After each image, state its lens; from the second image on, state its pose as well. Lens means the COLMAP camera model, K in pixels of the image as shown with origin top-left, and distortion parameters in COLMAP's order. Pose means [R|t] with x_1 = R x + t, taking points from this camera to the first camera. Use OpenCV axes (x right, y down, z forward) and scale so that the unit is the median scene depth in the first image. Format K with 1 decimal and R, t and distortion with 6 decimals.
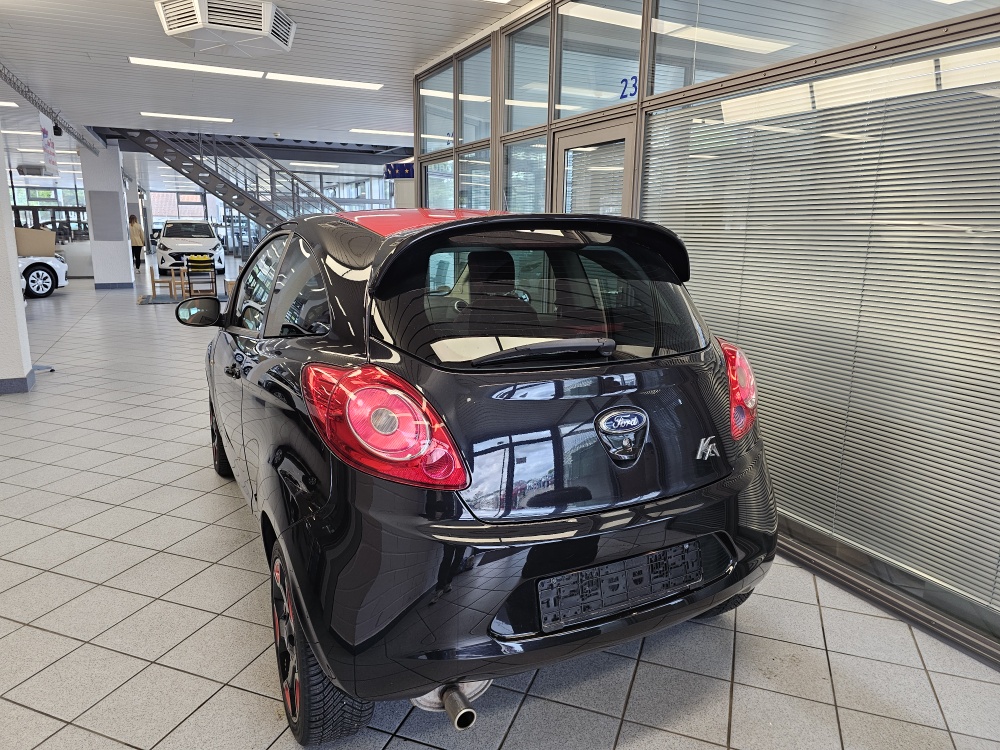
lens RADIAL K [[663.9, 0, 504.3], [0, 663.9, 368.6], [0, 0, 1]] dist [0.048396, -0.050396]
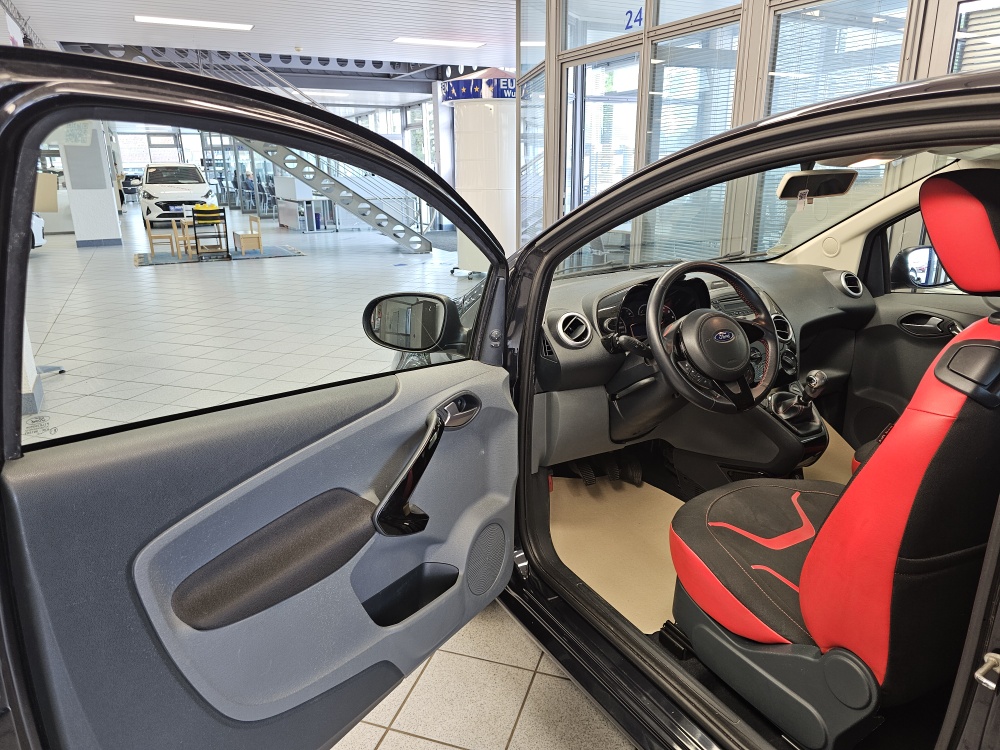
lens RADIAL K [[663.9, 0, 504.3], [0, 663.9, 368.6], [0, 0, 1]] dist [0.048396, -0.050396]
pose [[0.998988, -0.032124, 0.031483, -0.112657], [0.029374, 0.996014, 0.084217, -0.023614], [-0.034063, -0.083207, 0.995950, 0.135971]]
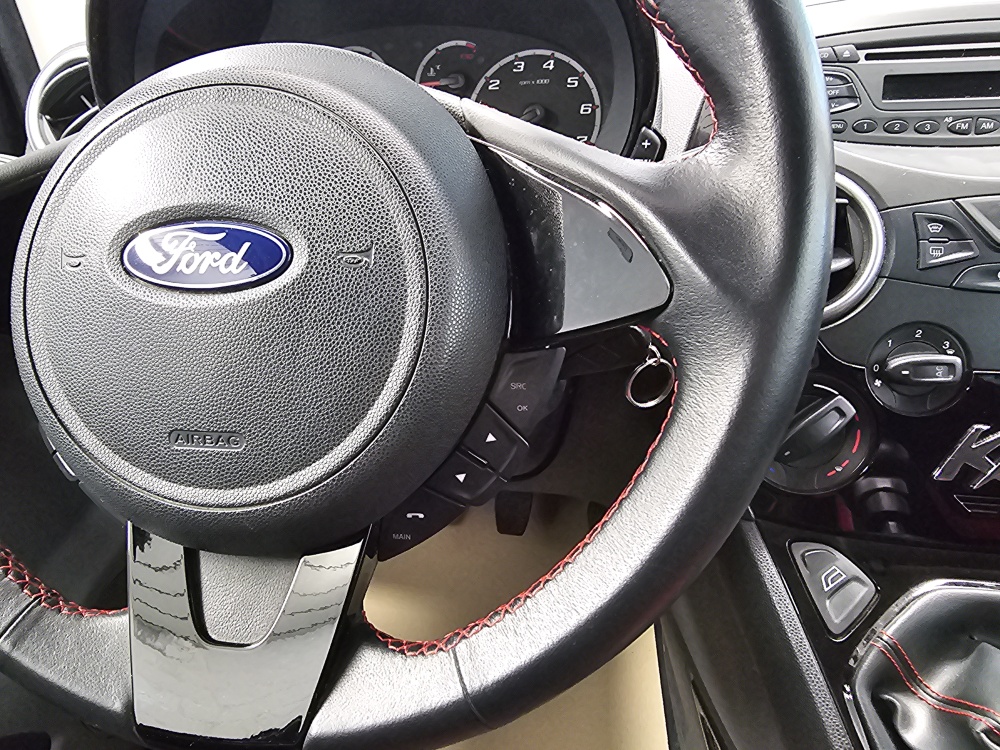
lens RADIAL K [[691.6, 0, 437.4], [0, 691.6, 361.6], [0, 0, 1]] dist [-0.002391, 0.003294]
pose [[0.788170, 0.265029, -0.555470, -0.055001], [-0.051833, 0.927910, 0.369182, -0.022308], [0.613270, -0.262187, 0.745089, 0.242875]]
